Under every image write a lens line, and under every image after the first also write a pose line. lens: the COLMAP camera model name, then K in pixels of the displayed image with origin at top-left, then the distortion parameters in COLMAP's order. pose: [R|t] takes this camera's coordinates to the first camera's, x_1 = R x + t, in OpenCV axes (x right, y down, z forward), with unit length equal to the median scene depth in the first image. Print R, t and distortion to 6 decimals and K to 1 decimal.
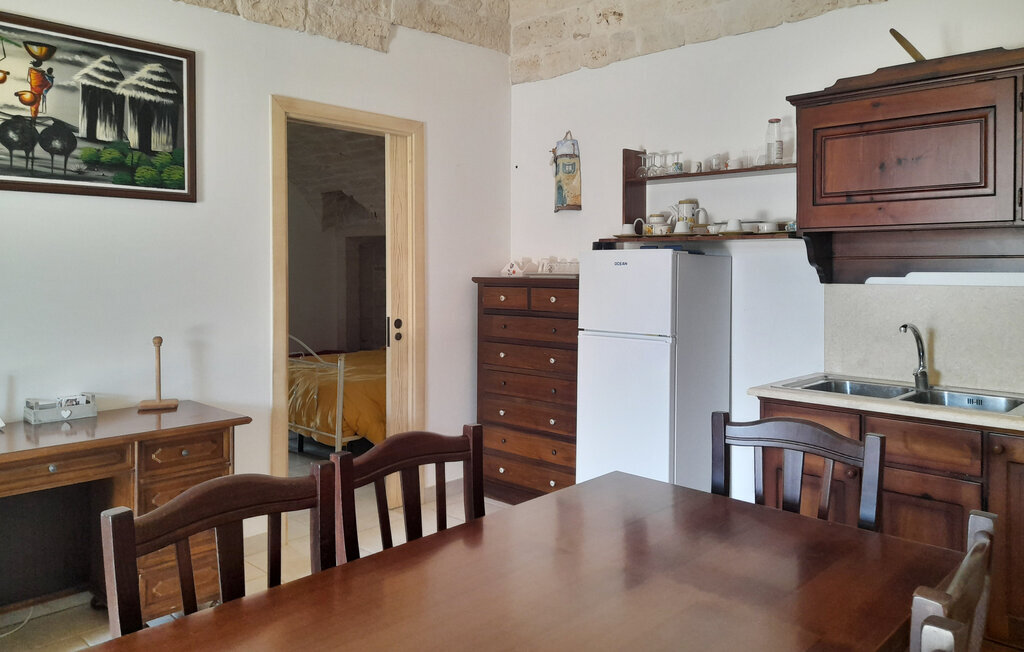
lens RADIAL K [[779.8, 0, 512.2], [0, 779.8, 273.2], [0, 0, 1]] dist [0.110564, -0.156718]
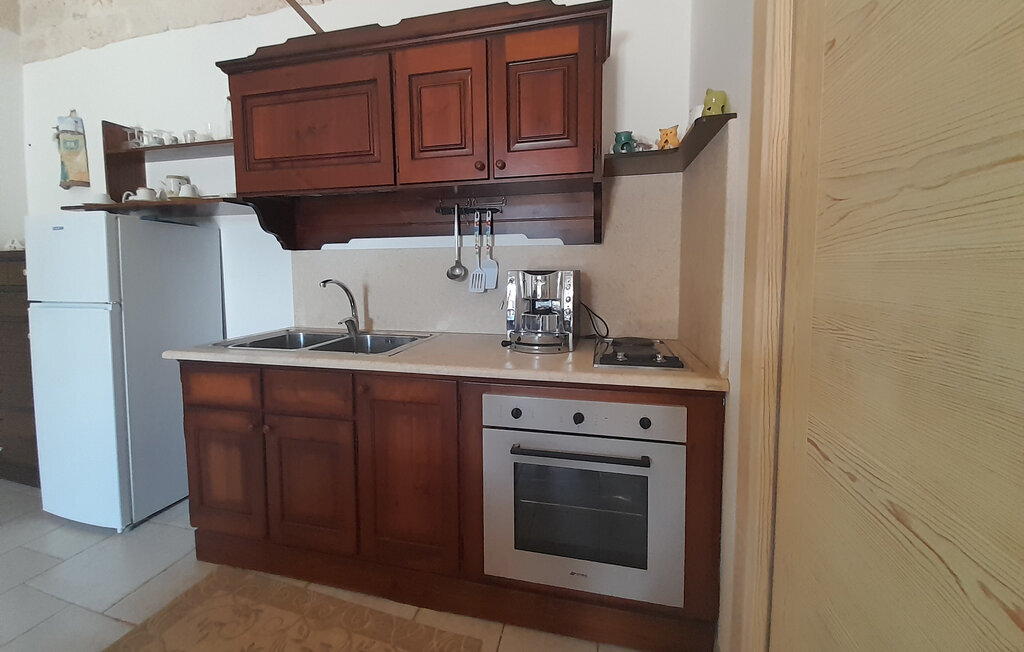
lens RADIAL K [[407.5, 0, 509.6], [0, 407.5, 297.3], [0, 0, 1]] dist [0.000947, -0.008450]
pose [[0.852273, -0.047989, 0.520891, 0.356750], [0.012961, 0.997415, 0.070683, 0.044341], [-0.522936, -0.053490, 0.850692, 0.316693]]
